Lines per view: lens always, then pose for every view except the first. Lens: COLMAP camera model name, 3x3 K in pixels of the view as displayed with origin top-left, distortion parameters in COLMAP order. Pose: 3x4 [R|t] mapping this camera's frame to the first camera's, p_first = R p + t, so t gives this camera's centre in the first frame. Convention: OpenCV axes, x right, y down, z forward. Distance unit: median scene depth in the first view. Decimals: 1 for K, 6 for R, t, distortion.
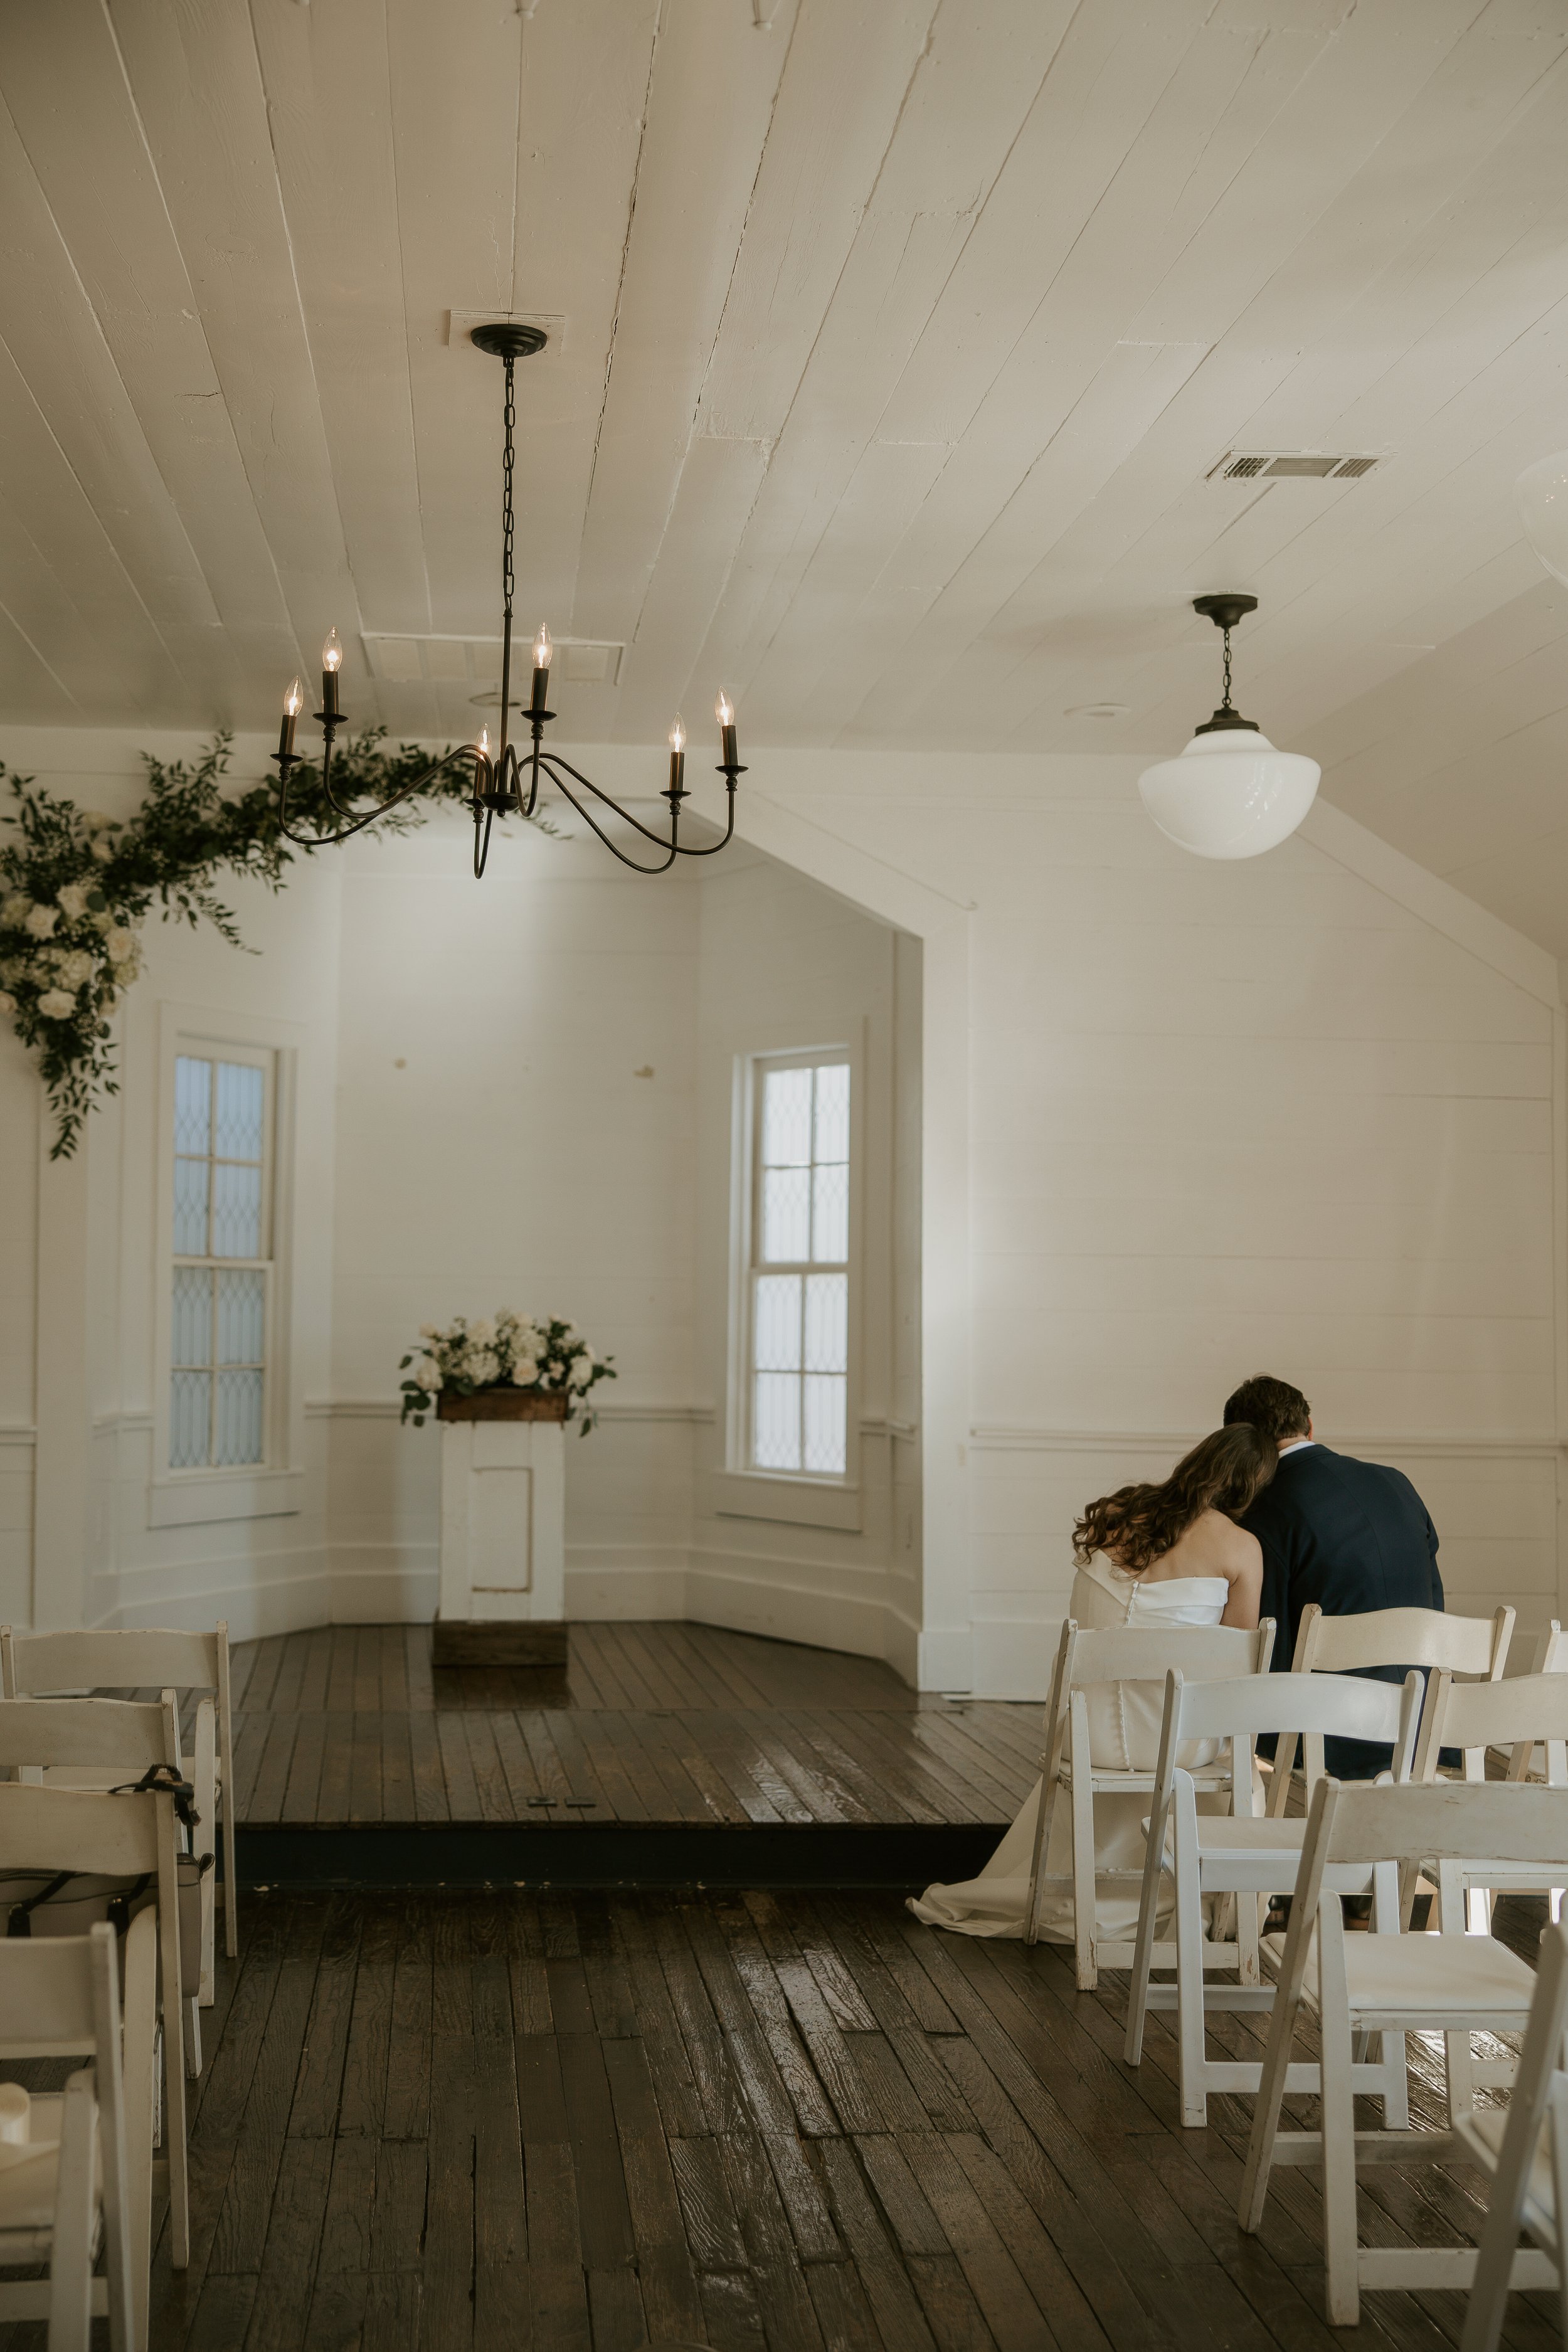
lens RADIAL K [[3089.1, 0, 778.2], [0, 3089.1, 1141.6], [0, 0, 1]] dist [0.018933, 0.000000]
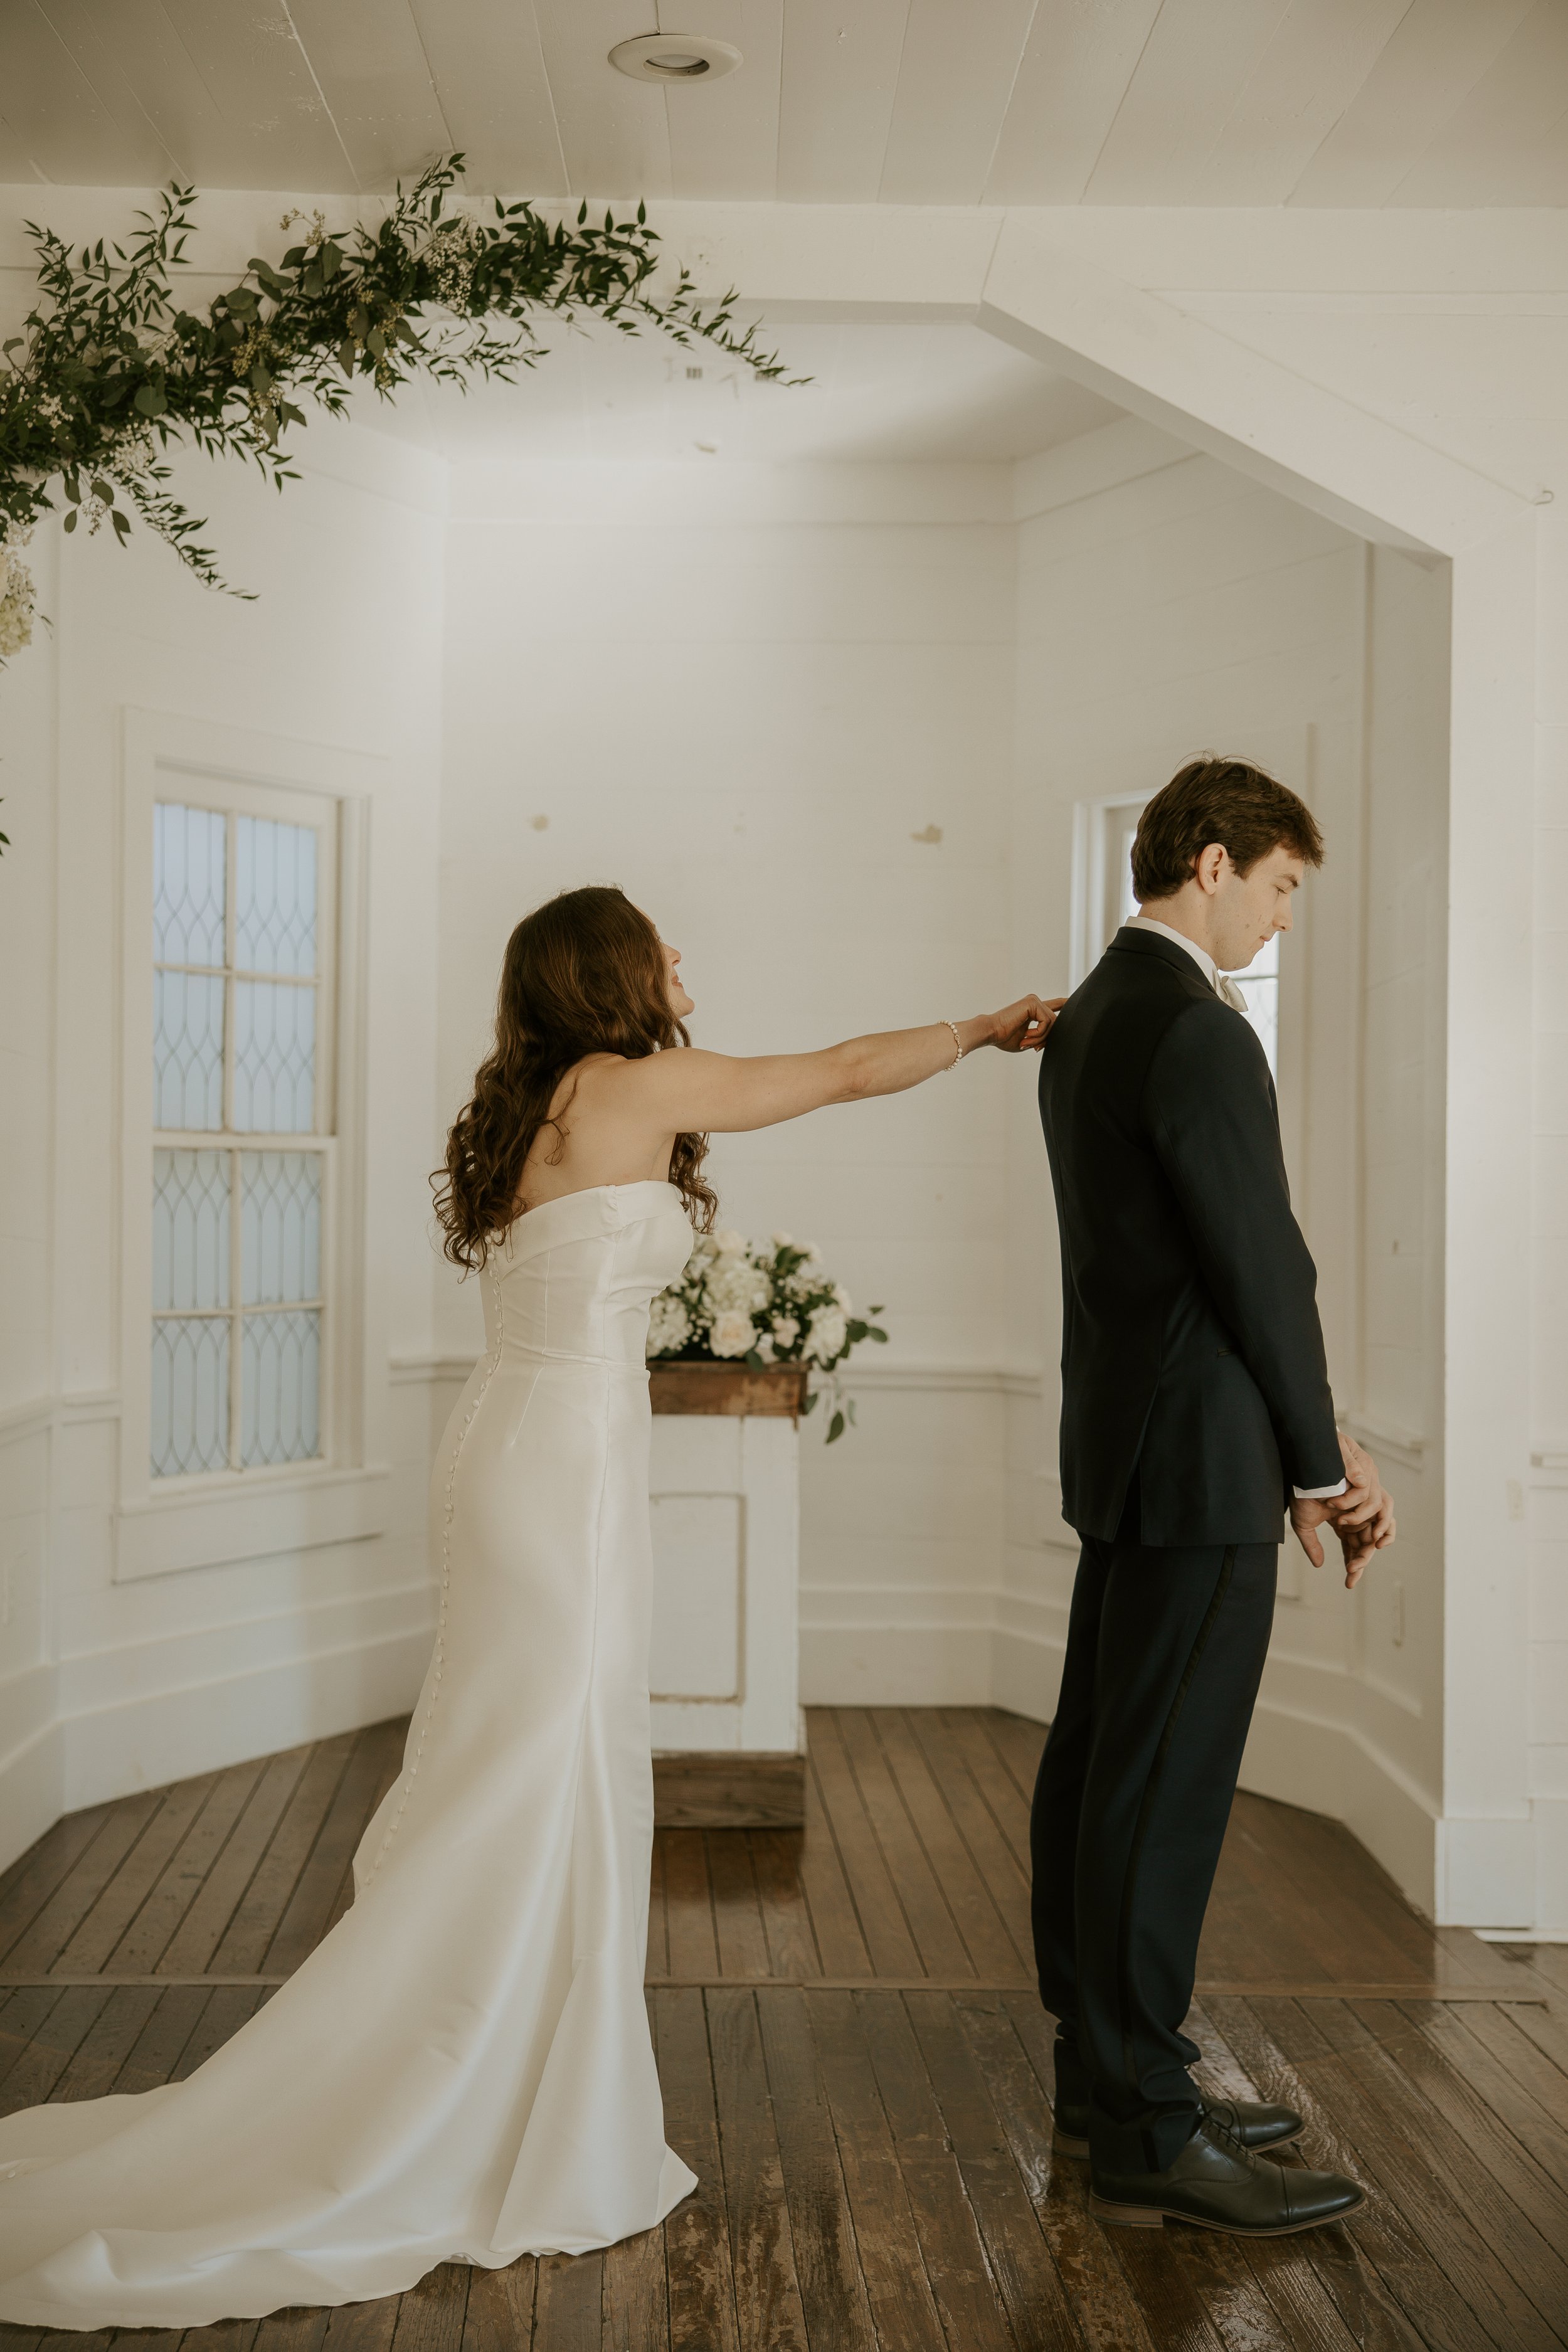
lens RADIAL K [[3089.1, 0, 769.5], [0, 3089.1, 1169.1], [0, 0, 1]] dist [0.018933, 0.000000]
pose [[0.996659, 0.002731, -0.081633, -0.027005], [0.002214, 0.998170, 0.060423, 0.008145], [0.081649, -0.060402, 0.994829, 0.418626]]
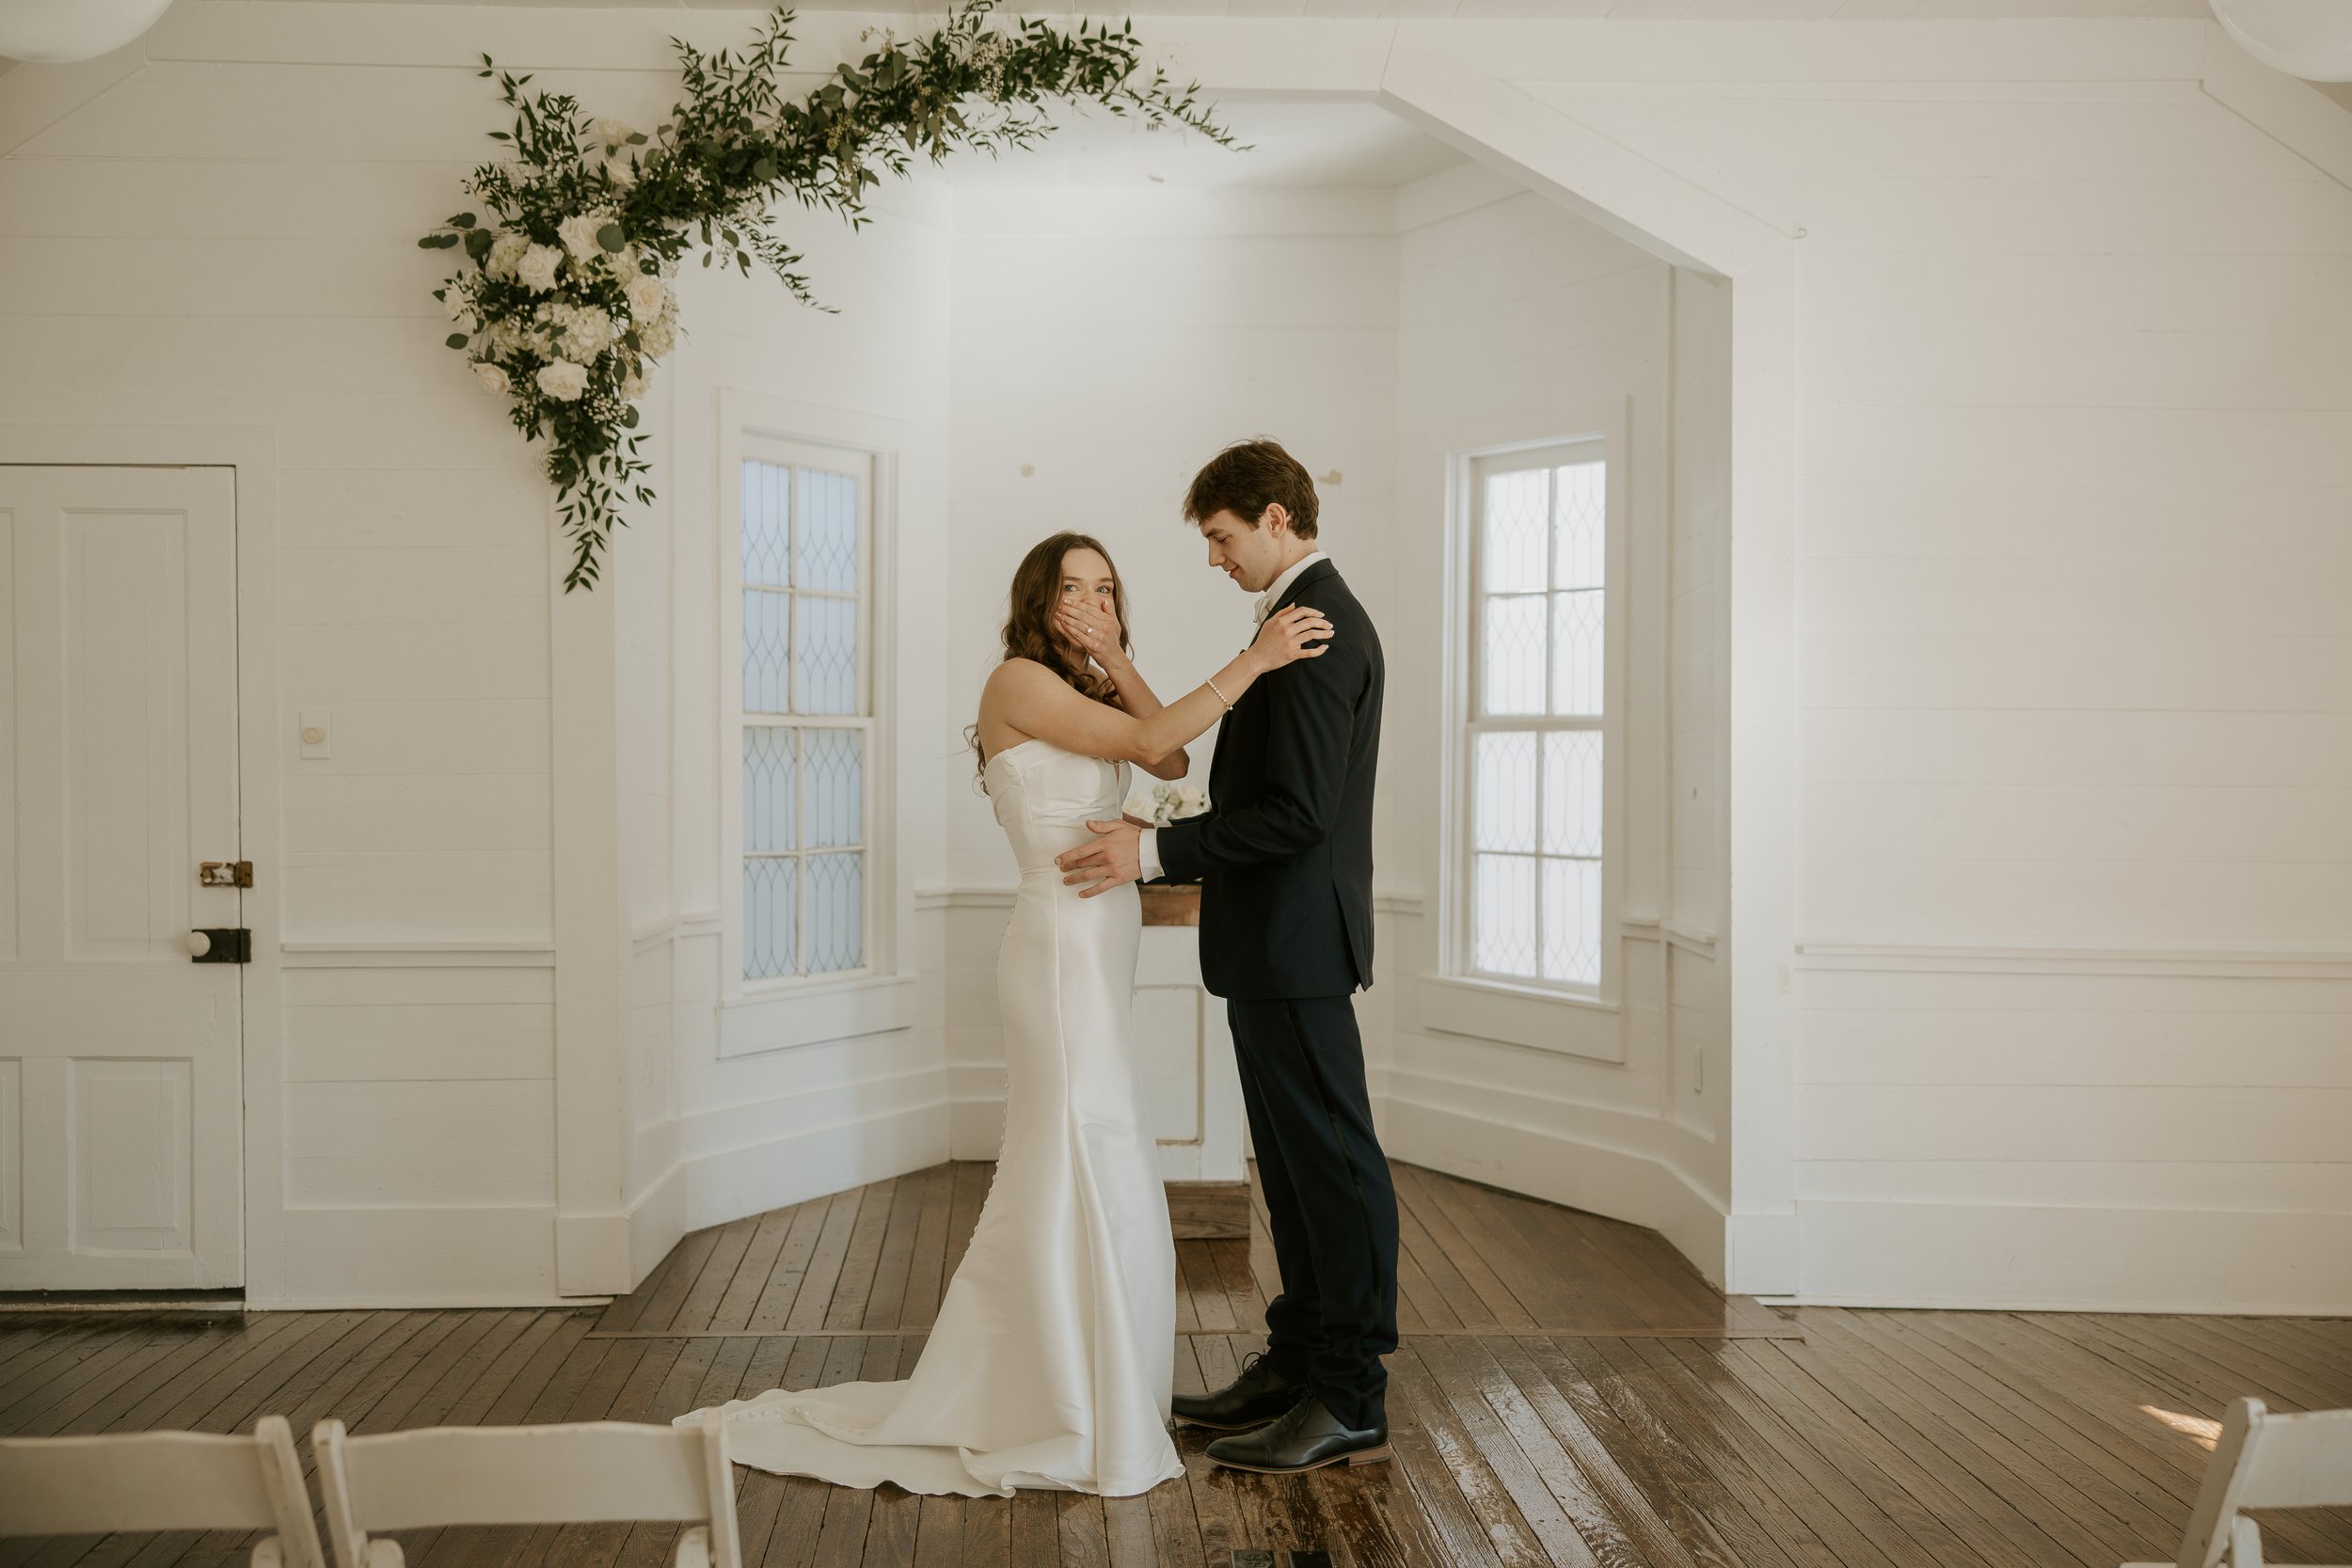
lens RADIAL K [[2783.9, 0, 1171.4], [0, 2783.9, 780.4], [0, 0, 1]] dist [-0.030102, 0.000000]
pose [[0.997330, -0.004296, -0.072898, -0.036381], [0.009466, 0.997450, 0.070733, 0.004874], [0.072408, -0.071235, 0.994828, 0.310406]]
